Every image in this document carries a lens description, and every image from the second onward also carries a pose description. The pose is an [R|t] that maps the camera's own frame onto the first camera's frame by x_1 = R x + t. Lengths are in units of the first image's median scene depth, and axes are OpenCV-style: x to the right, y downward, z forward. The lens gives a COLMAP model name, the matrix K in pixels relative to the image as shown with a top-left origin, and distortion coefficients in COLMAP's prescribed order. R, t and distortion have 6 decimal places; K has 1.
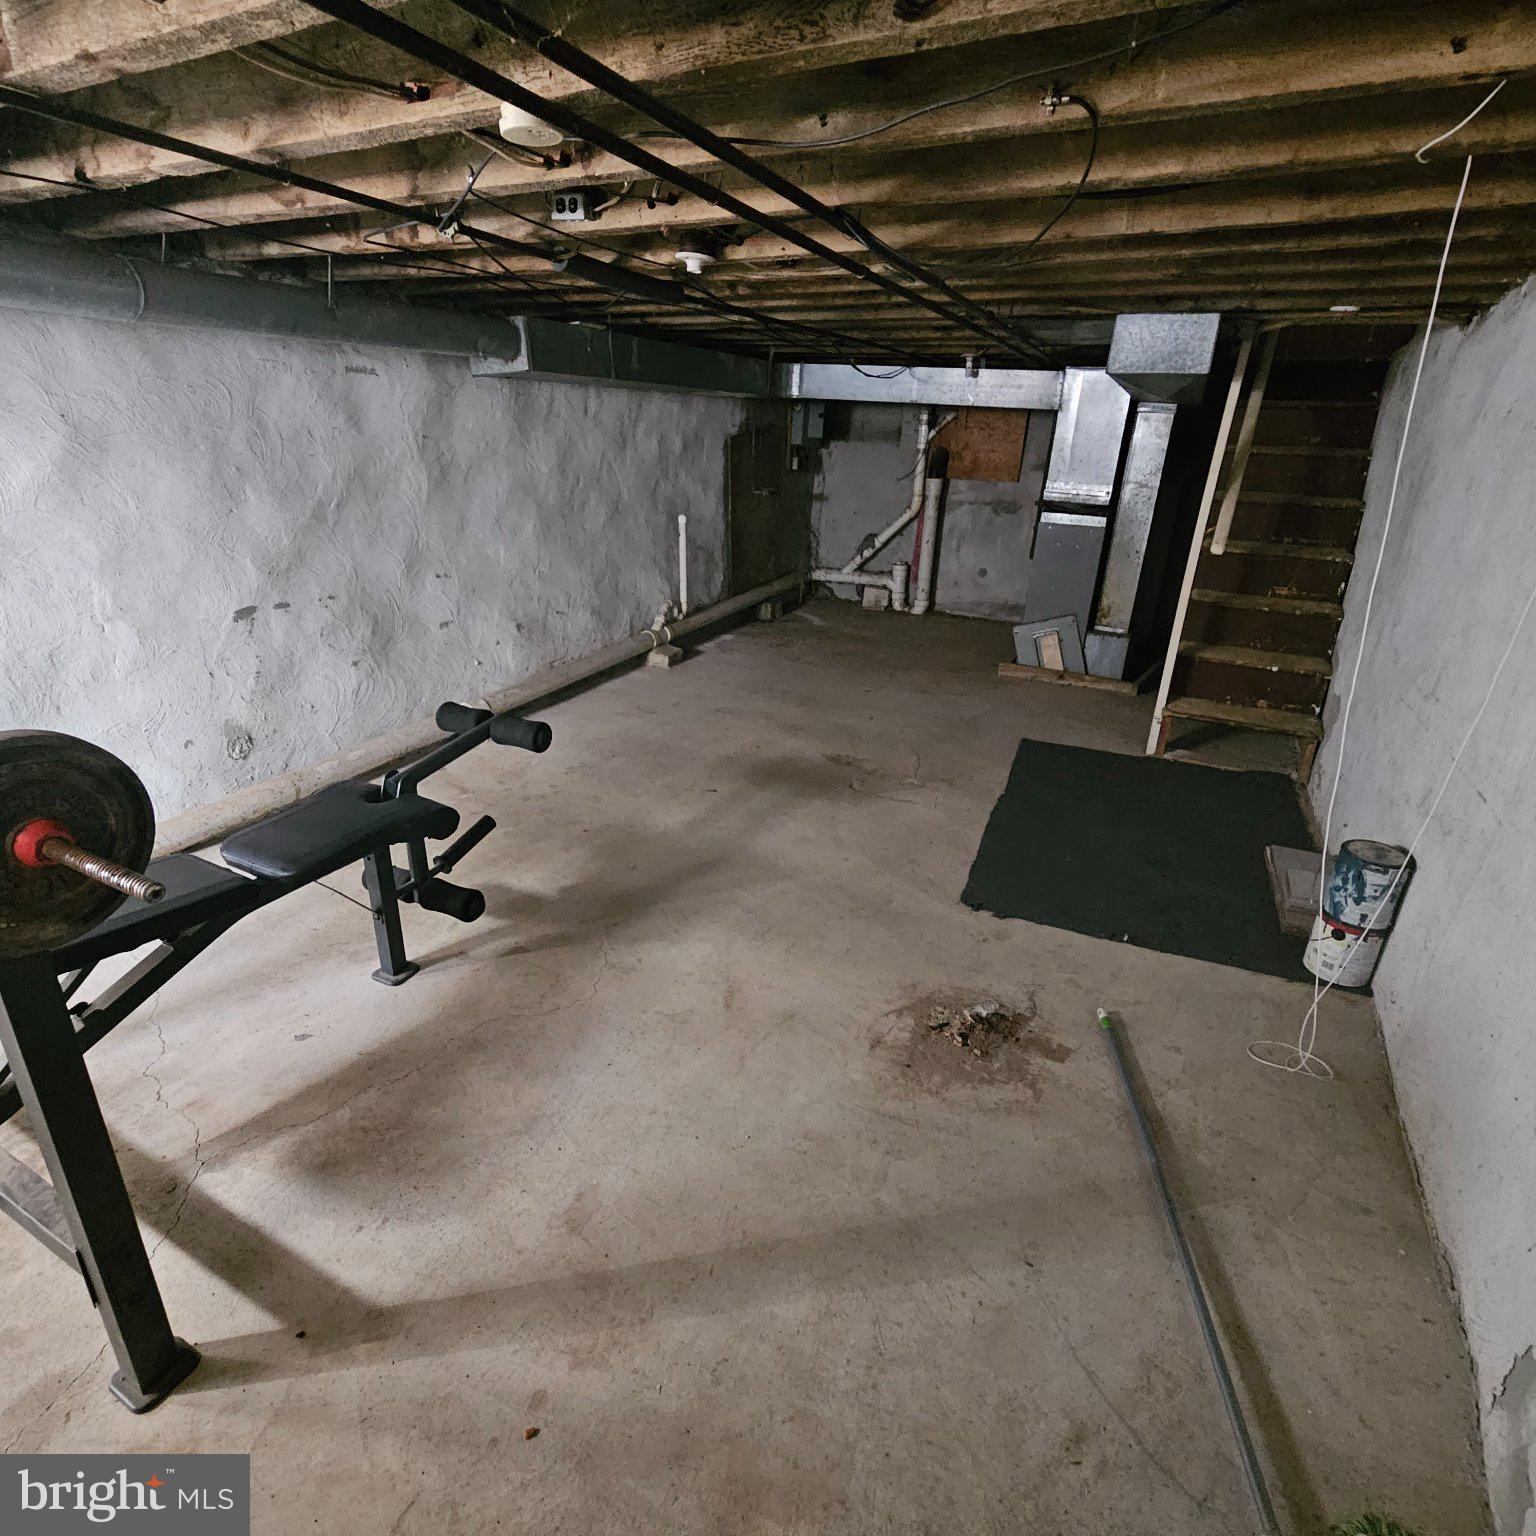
lens RADIAL K [[821.4, 0, 766.4], [0, 821.4, 752.7], [0, 0, 1]] dist [0.000518, -0.000876]
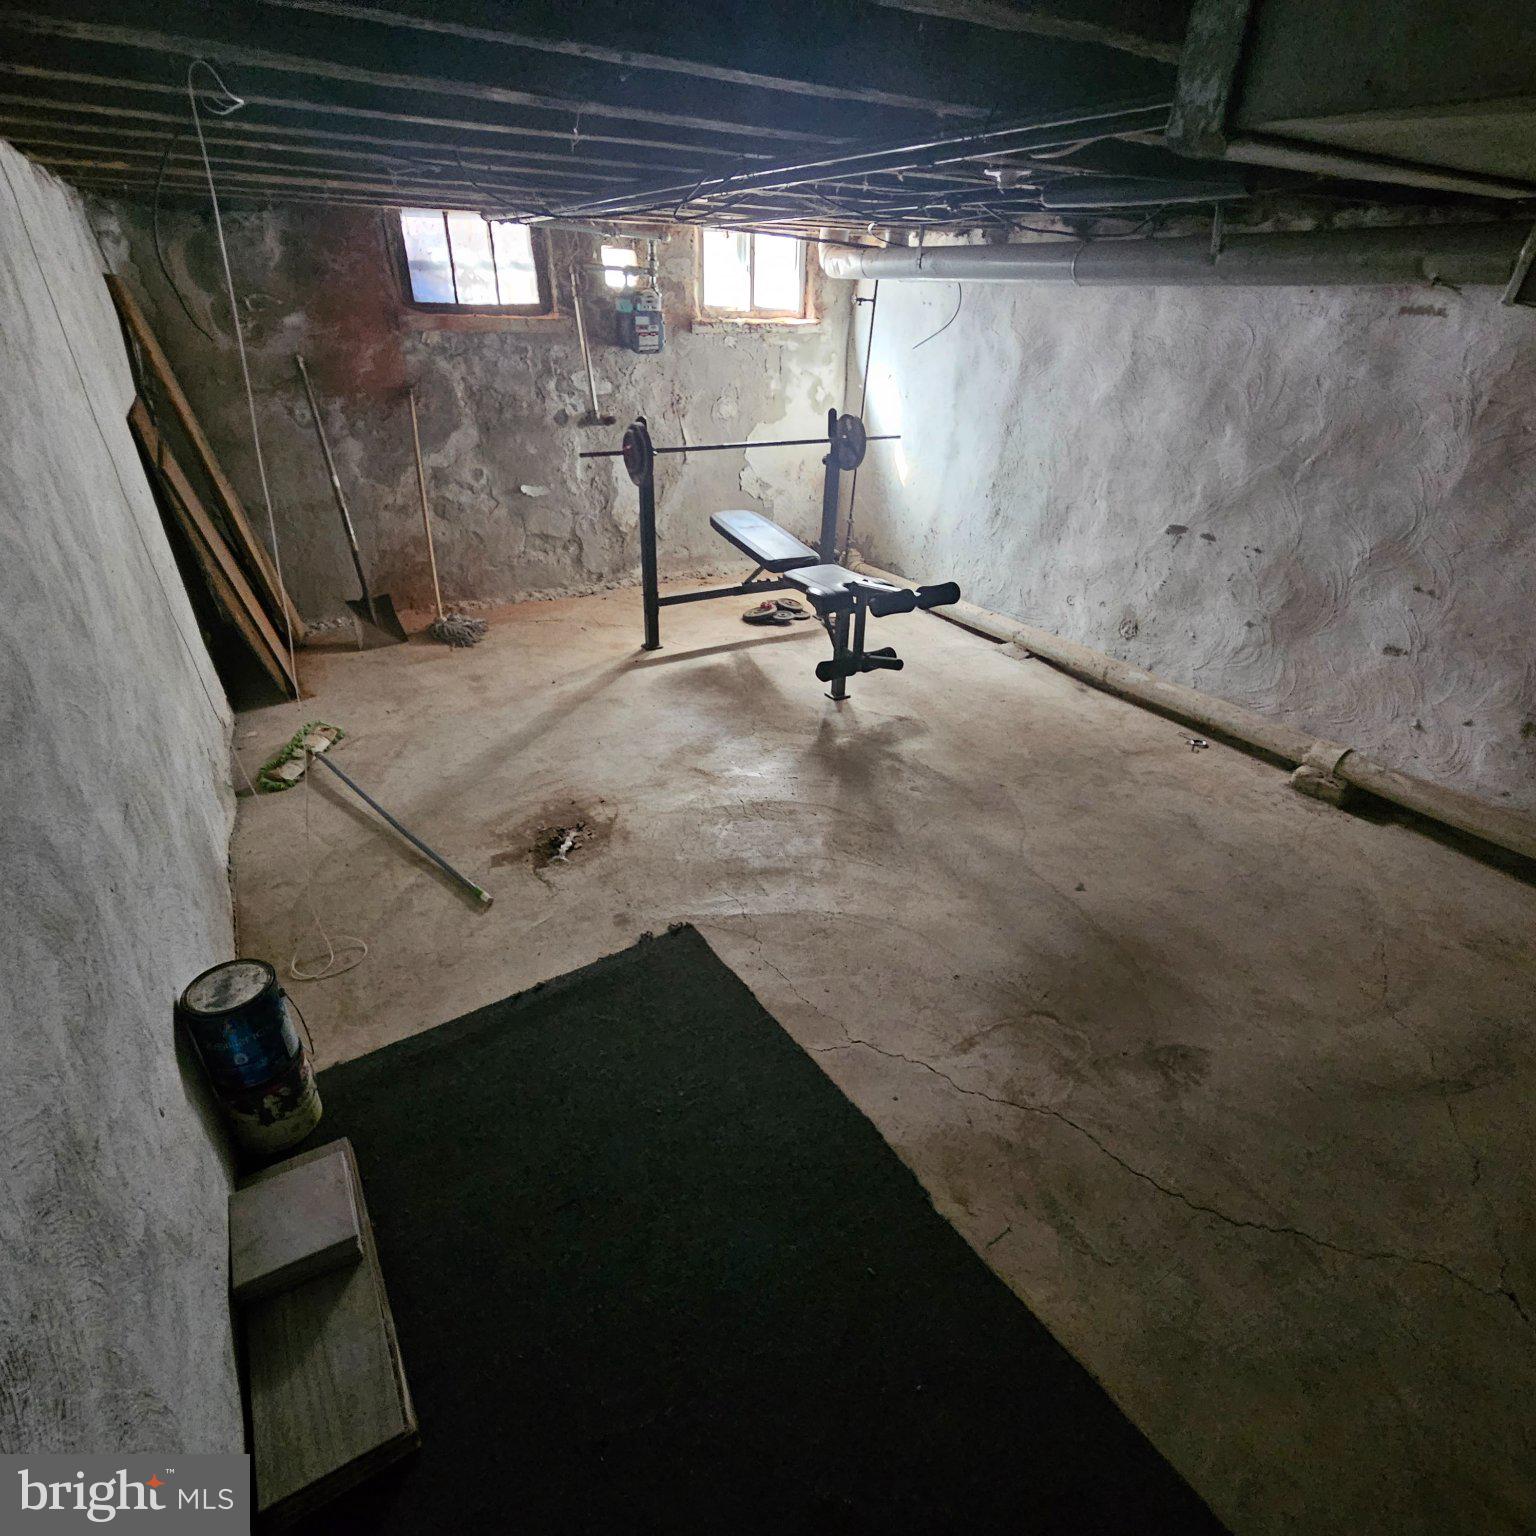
lens RADIAL K [[840.1, 0, 768.0], [0, 840.1, 768.0], [0, 0, 1]] dist [-0.004401, -0.002430]
pose [[-0.540660, 0.379582, -0.750736, 0.909106], [-0.344645, 0.714139, 0.609283, -0.582900], [0.767402, 0.588152, -0.255285, 1.352031]]
